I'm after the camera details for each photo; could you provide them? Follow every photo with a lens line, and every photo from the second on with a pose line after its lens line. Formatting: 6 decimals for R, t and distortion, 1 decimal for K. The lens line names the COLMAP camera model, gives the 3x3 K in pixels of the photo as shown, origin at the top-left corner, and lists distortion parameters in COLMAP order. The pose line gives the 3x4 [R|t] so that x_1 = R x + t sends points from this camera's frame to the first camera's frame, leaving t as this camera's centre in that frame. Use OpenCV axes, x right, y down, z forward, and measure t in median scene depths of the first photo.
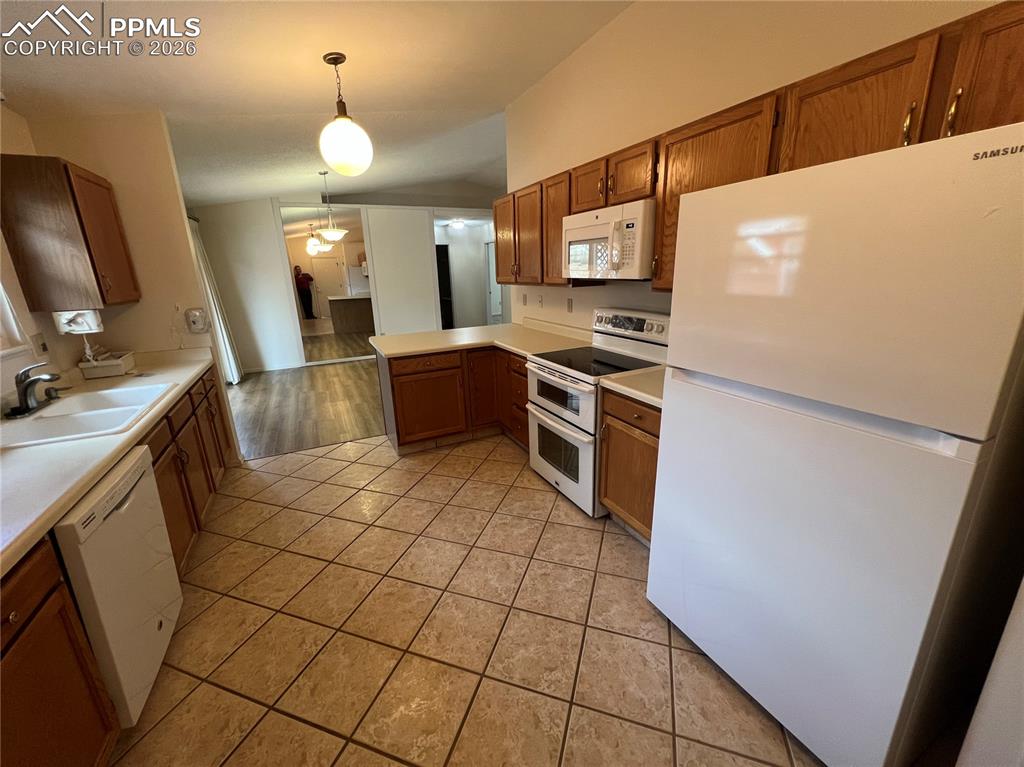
lens RADIAL K [[406.5, 0, 510.2], [0, 406.5, 382.0], [0, 0, 1]] dist [-0.001194, 0.000028]
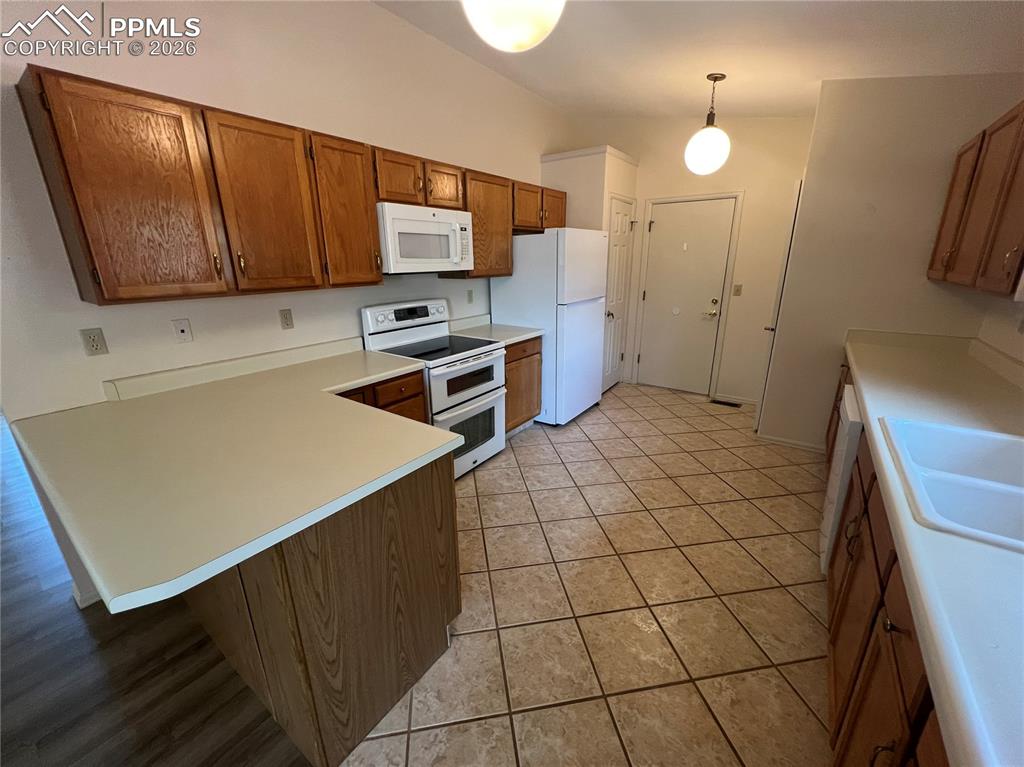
lens RADIAL K [[411.3, 0, 512.0], [0, 411.3, 383.5], [0, 0, 1]] dist [-0.001676, 0.000165]
pose [[-0.472797, -0.224620, 0.852062, -0.994770], [0.259115, 0.888773, 0.378077, -0.393317], [-0.842213, 0.399536, -0.362007, 1.509279]]
